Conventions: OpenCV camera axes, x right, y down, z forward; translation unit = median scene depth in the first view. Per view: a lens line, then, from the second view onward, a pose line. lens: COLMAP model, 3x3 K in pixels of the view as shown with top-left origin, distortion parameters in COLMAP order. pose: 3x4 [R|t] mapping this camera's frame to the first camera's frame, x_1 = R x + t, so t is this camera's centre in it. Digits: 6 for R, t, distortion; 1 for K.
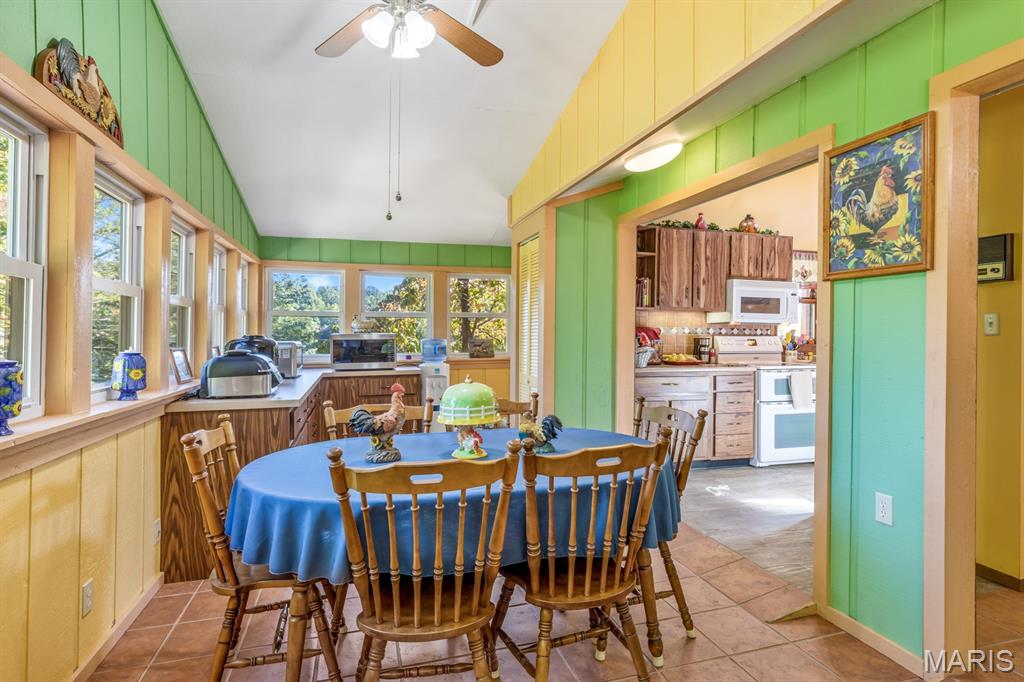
lens RADIAL K [[524.4, 0, 513.7], [0, 524.4, 340.0], [0, 0, 1]] dist [0.000394, 0.000020]
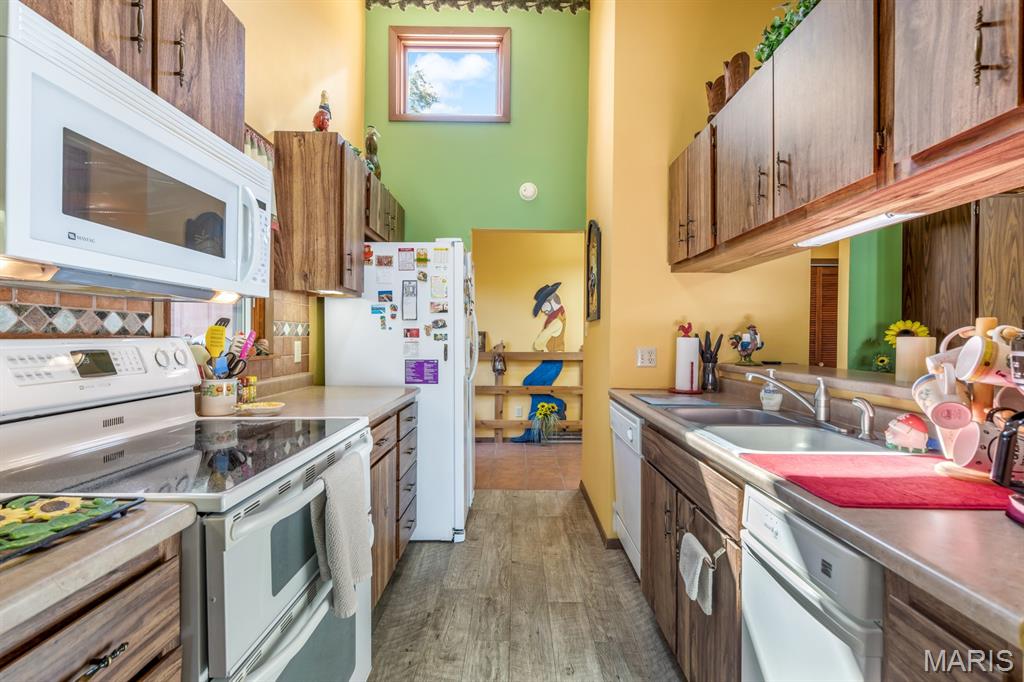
lens RADIAL K [[469.6, 0, 527.4], [0, 469.6, 341.9], [0, 0, 1]] dist [0.008350, -0.001997]
pose [[0.271708, -0.017683, 0.962217, 0.300393], [0.003734, 0.999843, 0.017320, -0.009241], [-0.962372, -0.001113, 0.271731, 0.757519]]
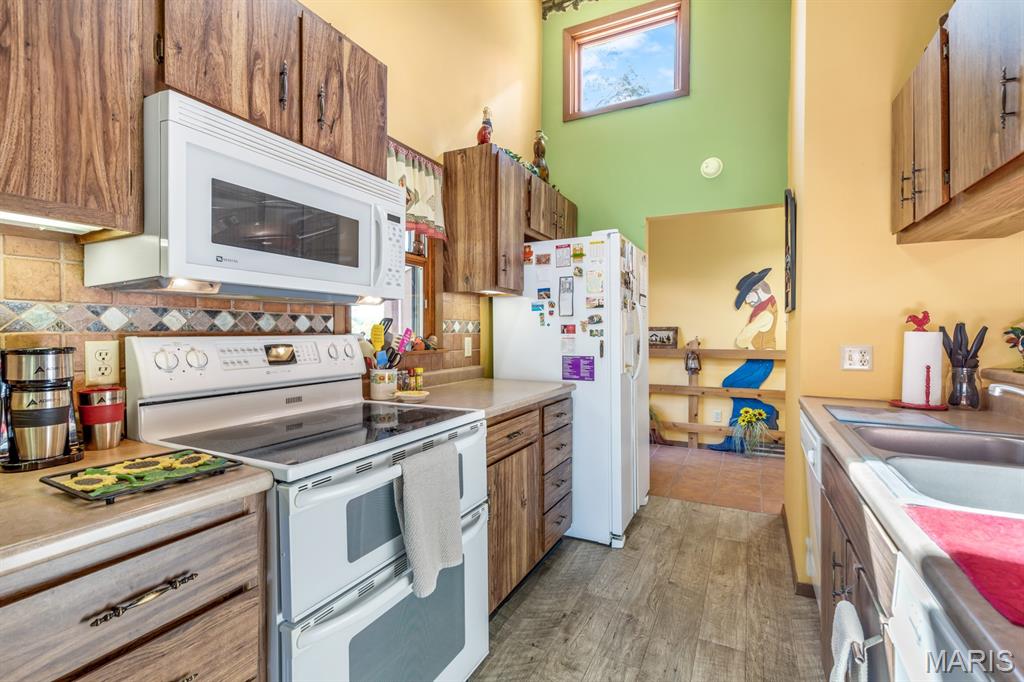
lens RADIAL K [[469.6, 0, 518.6], [0, 469.6, 337.8], [0, 0, 1]] dist [0.008350, -0.001997]
pose [[0.685014, -0.018131, 0.728304, 0.350406], [0.012158, 0.999836, 0.013455, -0.008479], [-0.728428, -0.000362, 0.685122, 0.704724]]
